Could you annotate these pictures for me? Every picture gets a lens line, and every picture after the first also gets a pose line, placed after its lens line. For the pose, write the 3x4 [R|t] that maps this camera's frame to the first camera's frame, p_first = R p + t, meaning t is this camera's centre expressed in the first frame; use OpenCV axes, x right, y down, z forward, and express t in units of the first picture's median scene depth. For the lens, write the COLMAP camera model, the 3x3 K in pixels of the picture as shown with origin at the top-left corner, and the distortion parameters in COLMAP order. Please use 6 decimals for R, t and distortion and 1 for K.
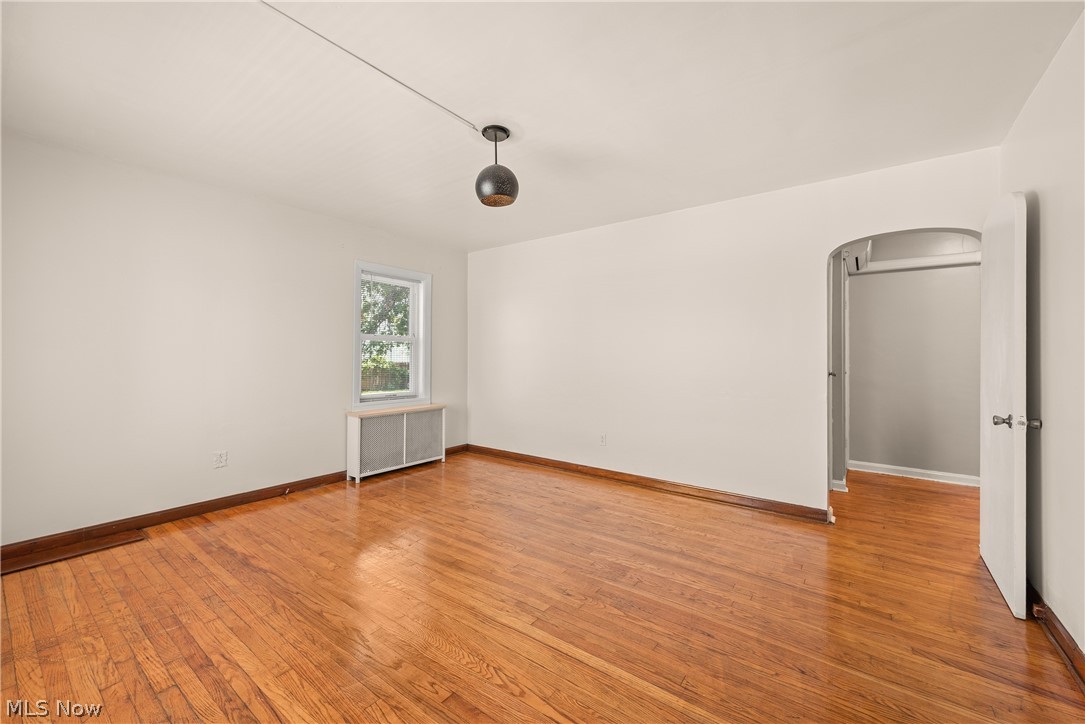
lens RADIAL K [[431.8, 0, 538.8], [0, 431.8, 352.8], [0, 0, 1]] dist [0.008501, -0.001867]
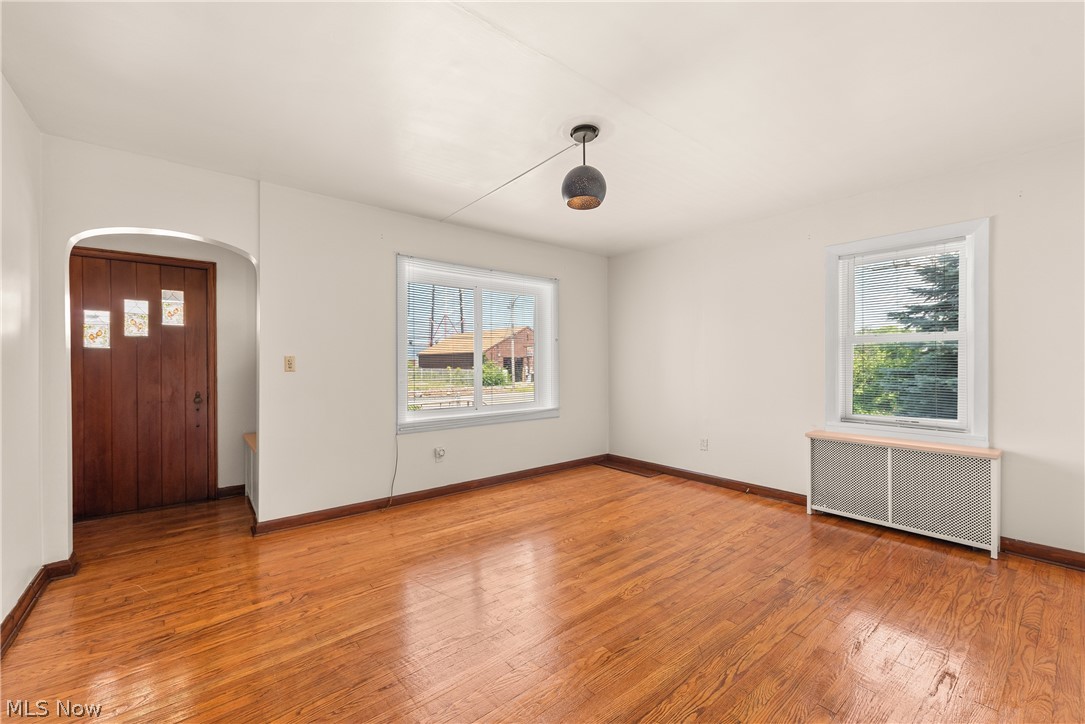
lens RADIAL K [[430.7, 0, 540.1], [0, 430.7, 368.5], [0, 0, 1]] dist [0.003166, -0.000034]
pose [[-0.230724, 0.008169, -0.972985, 0.725555], [0.008920, 0.999940, 0.006280, 0.008376], [0.972978, -0.007230, -0.230783, 0.948381]]
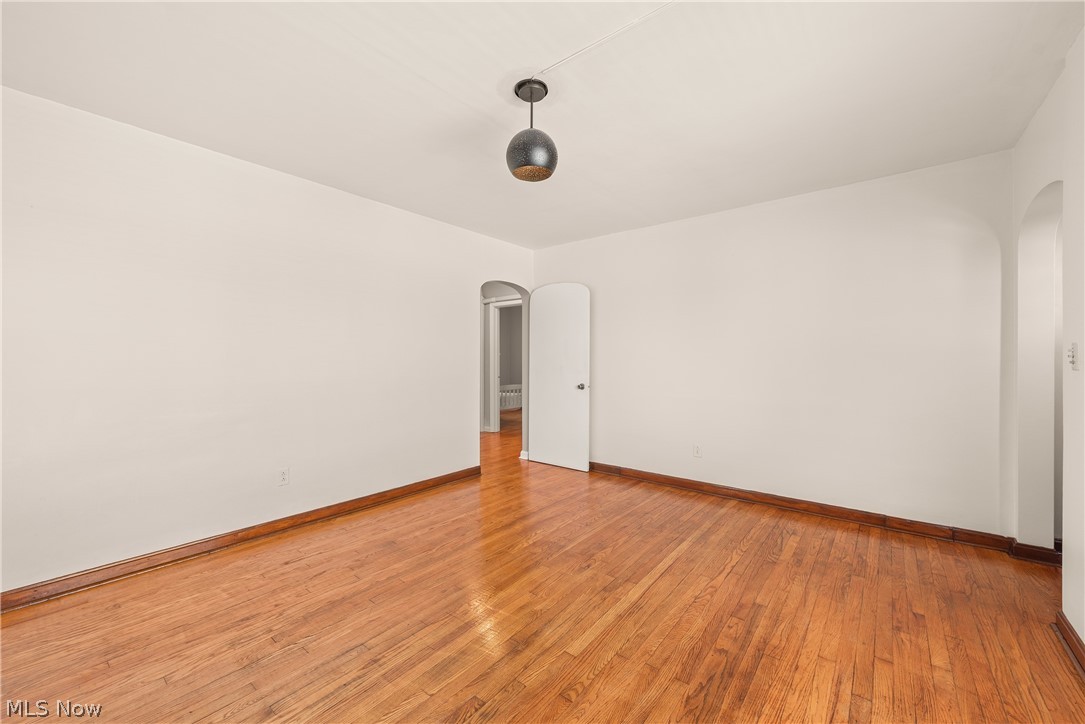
lens RADIAL K [[431.8, 0, 540.8], [0, 431.8, 358.0], [0, 0, 1]] dist [0.008501, -0.001867]
pose [[0.021519, -0.004663, 0.999758, -0.794192], [-0.005692, 0.999972, 0.004787, 0.001273], [-0.999752, -0.005794, 0.021492, 0.813718]]
